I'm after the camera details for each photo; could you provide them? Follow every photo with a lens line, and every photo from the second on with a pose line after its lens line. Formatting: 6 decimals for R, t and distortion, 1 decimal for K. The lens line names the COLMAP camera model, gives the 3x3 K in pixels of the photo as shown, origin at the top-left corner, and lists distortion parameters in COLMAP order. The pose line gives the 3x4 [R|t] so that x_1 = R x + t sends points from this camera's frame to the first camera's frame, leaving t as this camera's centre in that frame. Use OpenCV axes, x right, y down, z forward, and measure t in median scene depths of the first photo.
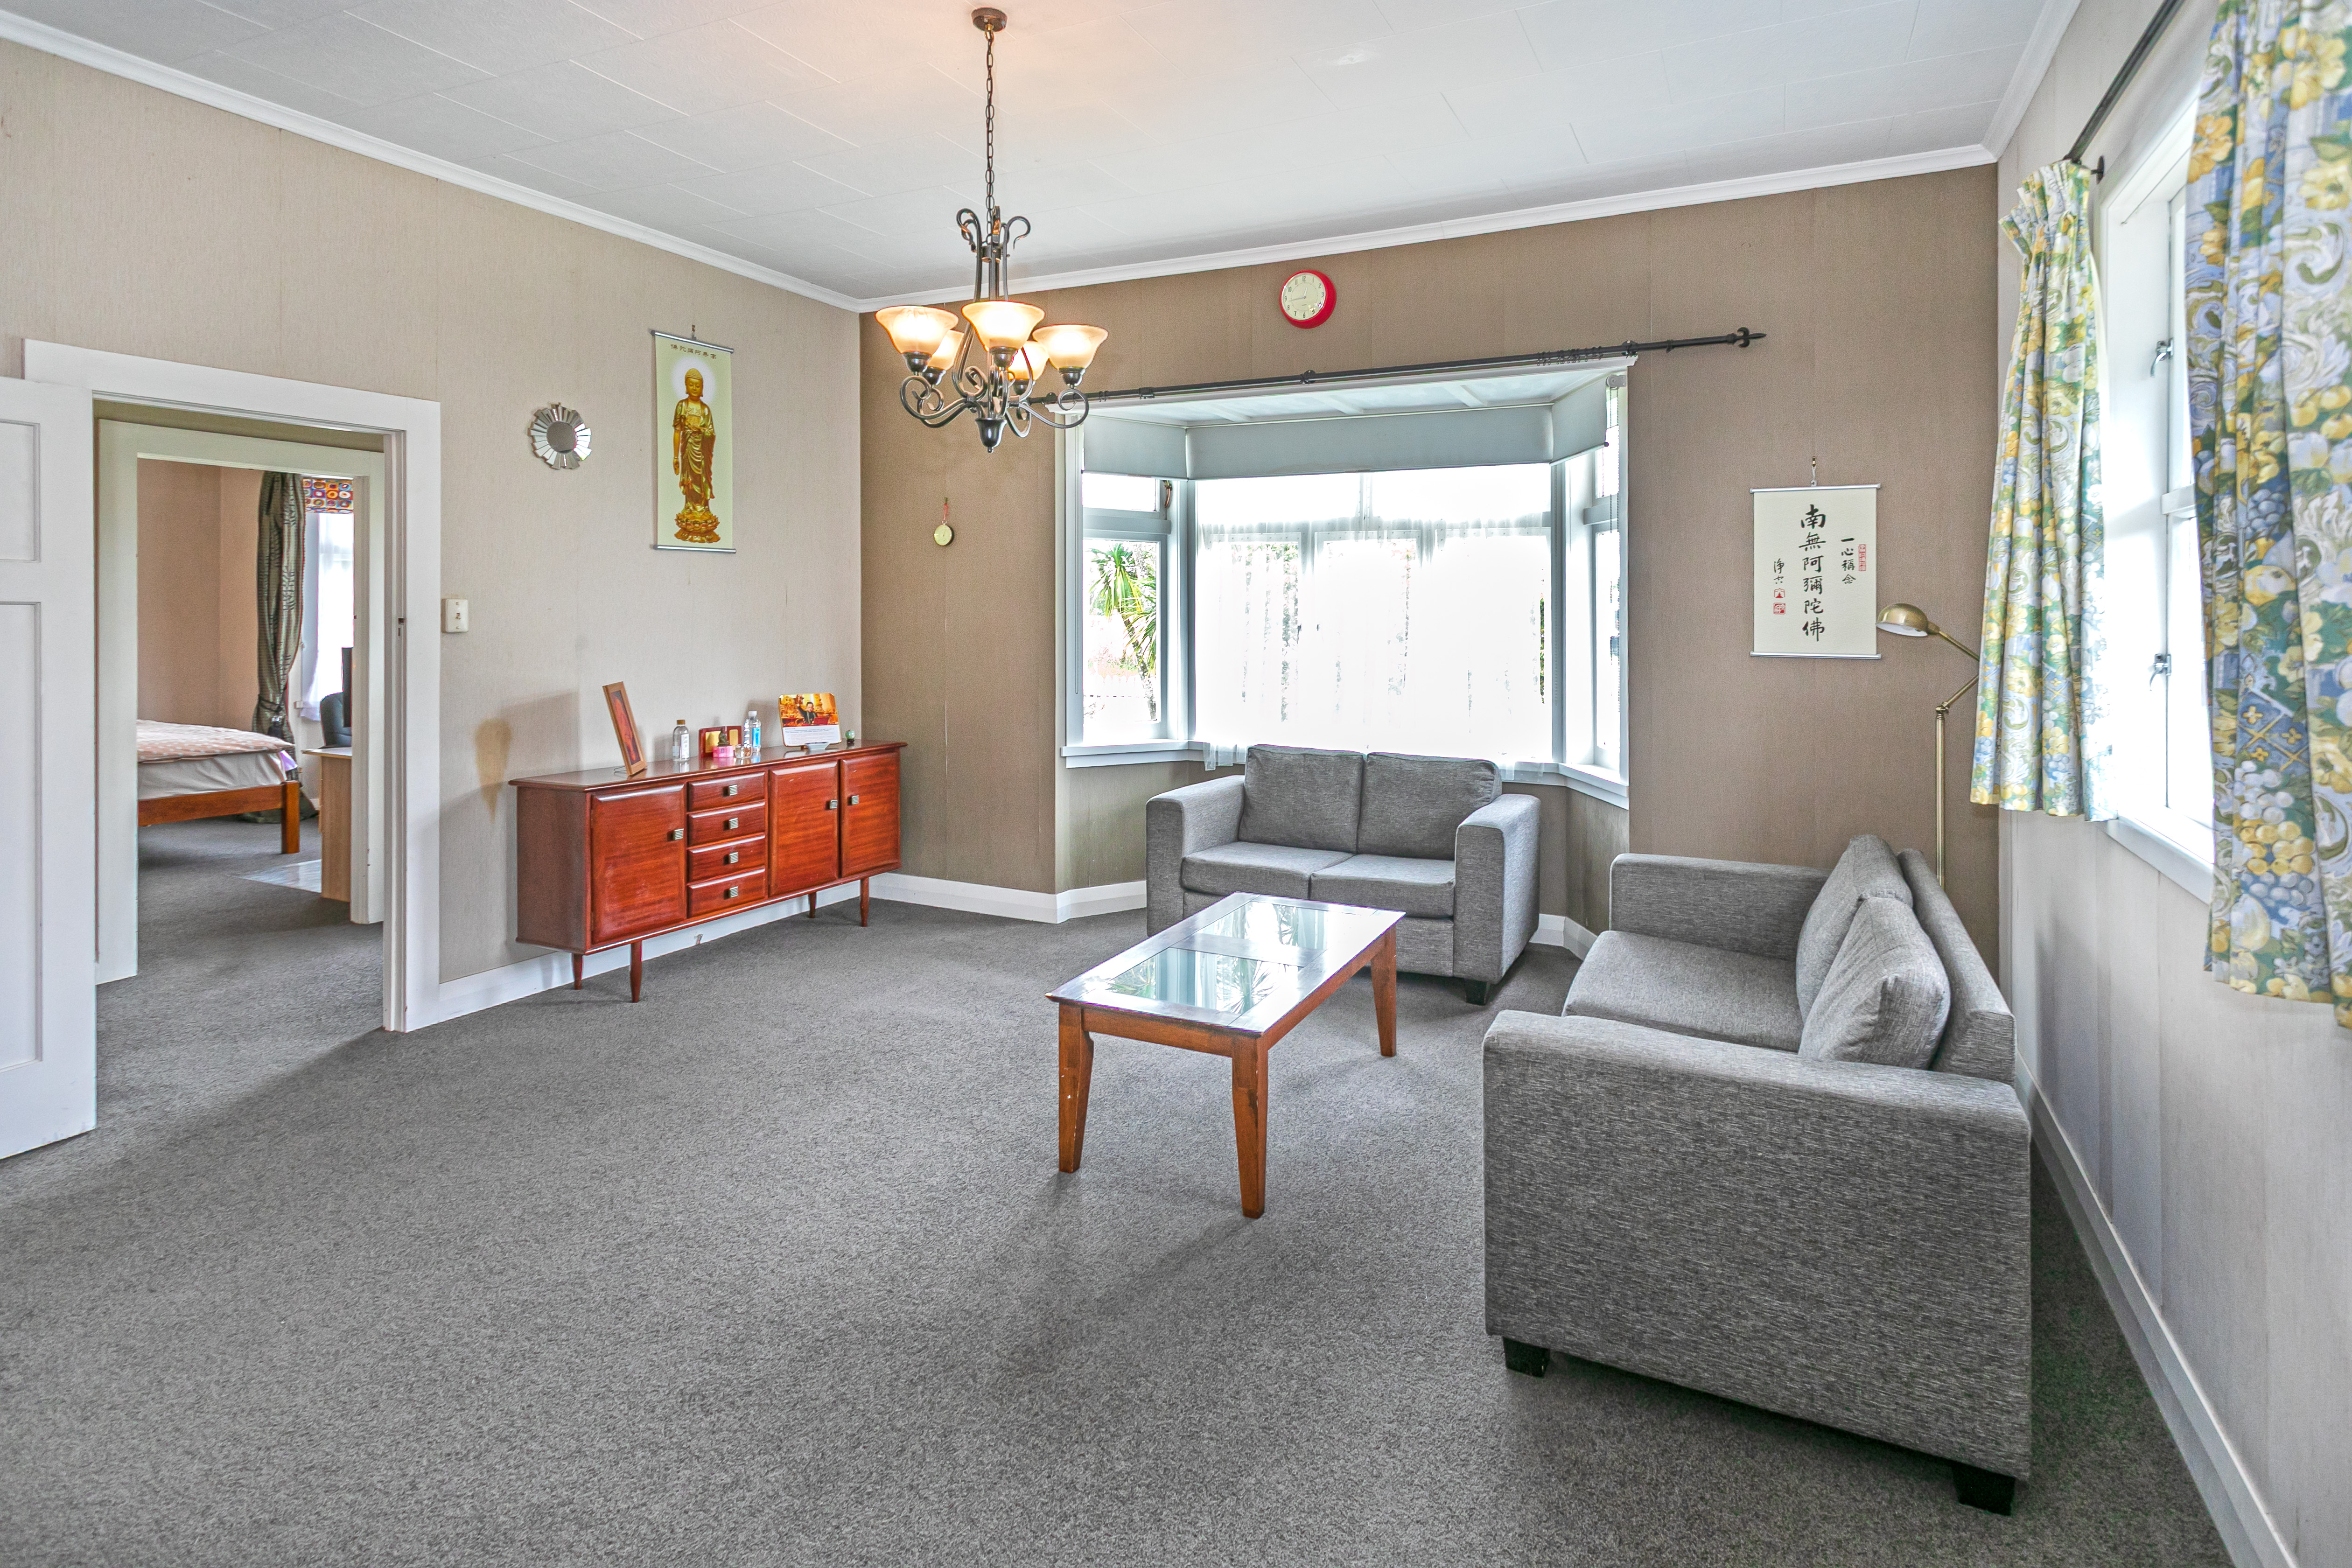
lens RADIAL K [[1176.1, 0, 1183.8], [0, 1176.1, 602.8], [0, 0, 1]] dist [0.000078, 0.000073]
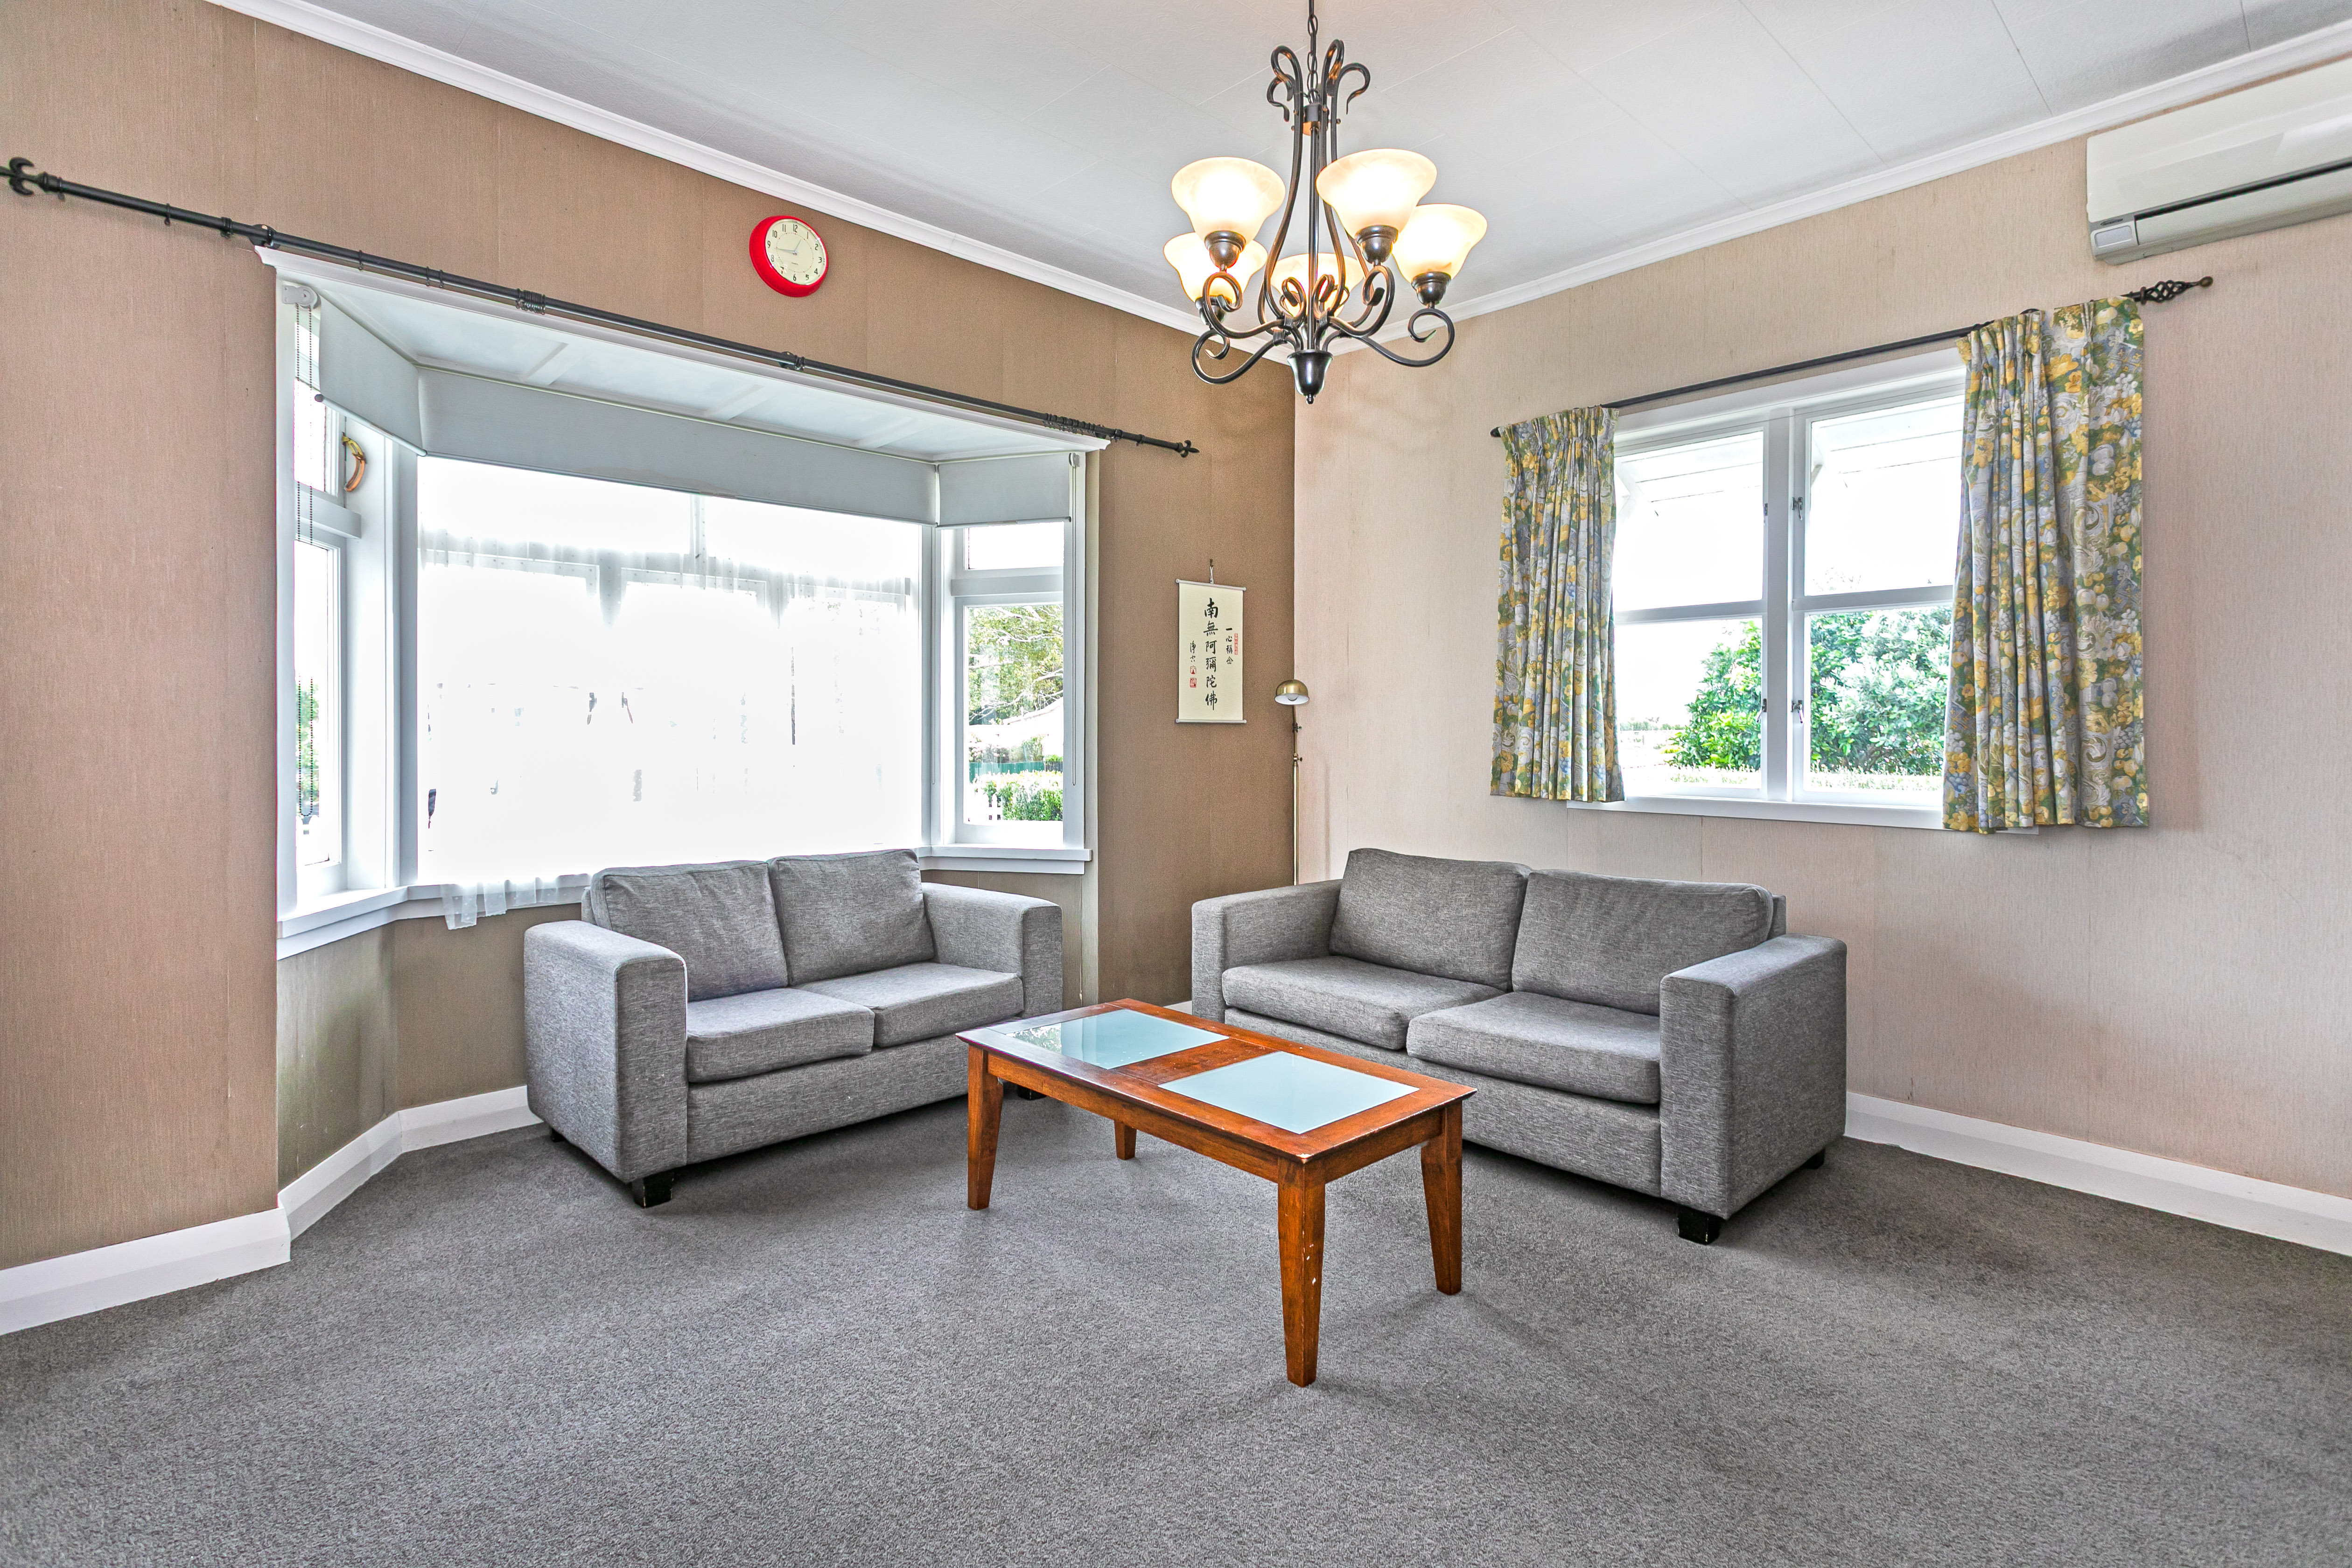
lens RADIAL K [[1156.2, 0, 1189.2], [0, 1156.2, 722.7], [0, 0, 1]] dist [0.002540, 0.000490]
pose [[0.341927, -0.001250, 0.939726, -0.522798], [-0.005987, 0.999976, 0.003508, 0.036189], [-0.939707, -0.006826, 0.341911, 0.526544]]
